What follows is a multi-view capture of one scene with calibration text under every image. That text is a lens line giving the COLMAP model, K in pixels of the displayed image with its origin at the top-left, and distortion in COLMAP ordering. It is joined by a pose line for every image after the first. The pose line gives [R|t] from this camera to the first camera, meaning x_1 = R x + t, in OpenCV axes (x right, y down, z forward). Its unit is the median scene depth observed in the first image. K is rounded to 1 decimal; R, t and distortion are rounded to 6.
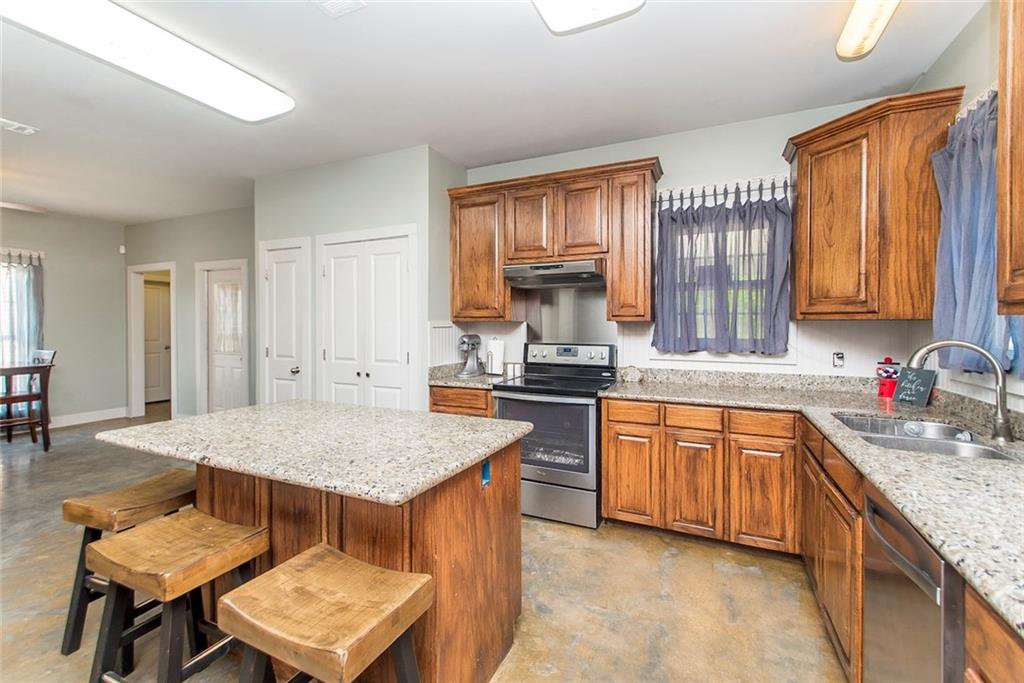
lens RADIAL K [[433.4, 0, 507.7], [0, 433.4, 332.4], [0, 0, 1]] dist [0.009709, -0.002428]
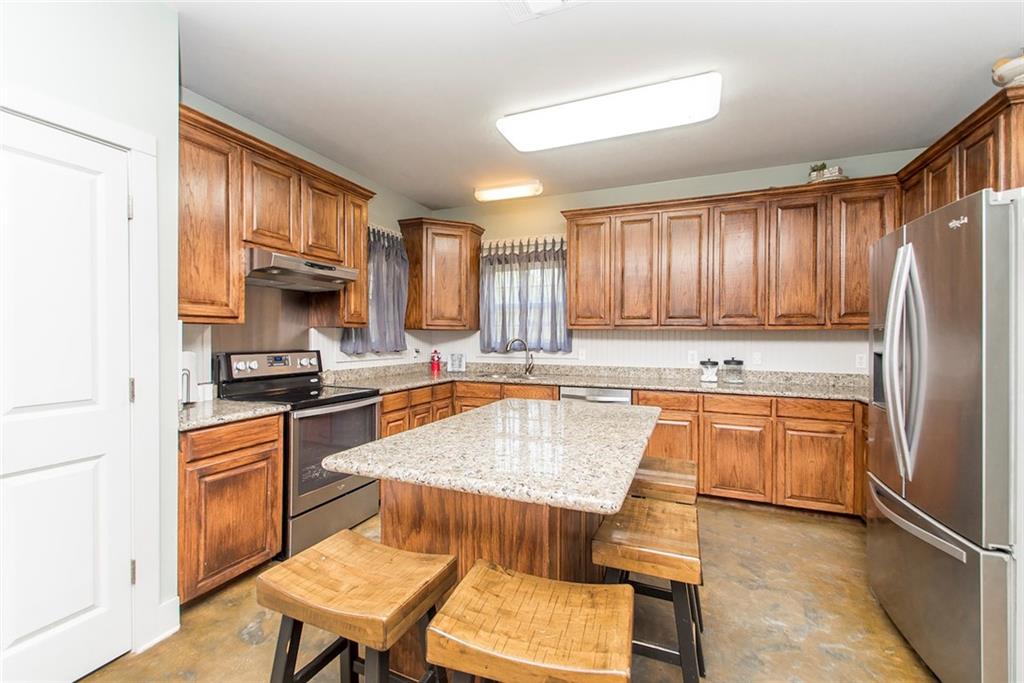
lens RADIAL K [[433.4, 0, 508.5], [0, 433.4, 339.7], [0, 0, 1]] dist [0.009709, -0.002428]
pose [[-0.039293, -0.005835, 0.999211, -0.811509], [0.013111, 0.999894, 0.006355, 0.003188], [-0.999142, 0.013351, -0.039212, 0.620164]]
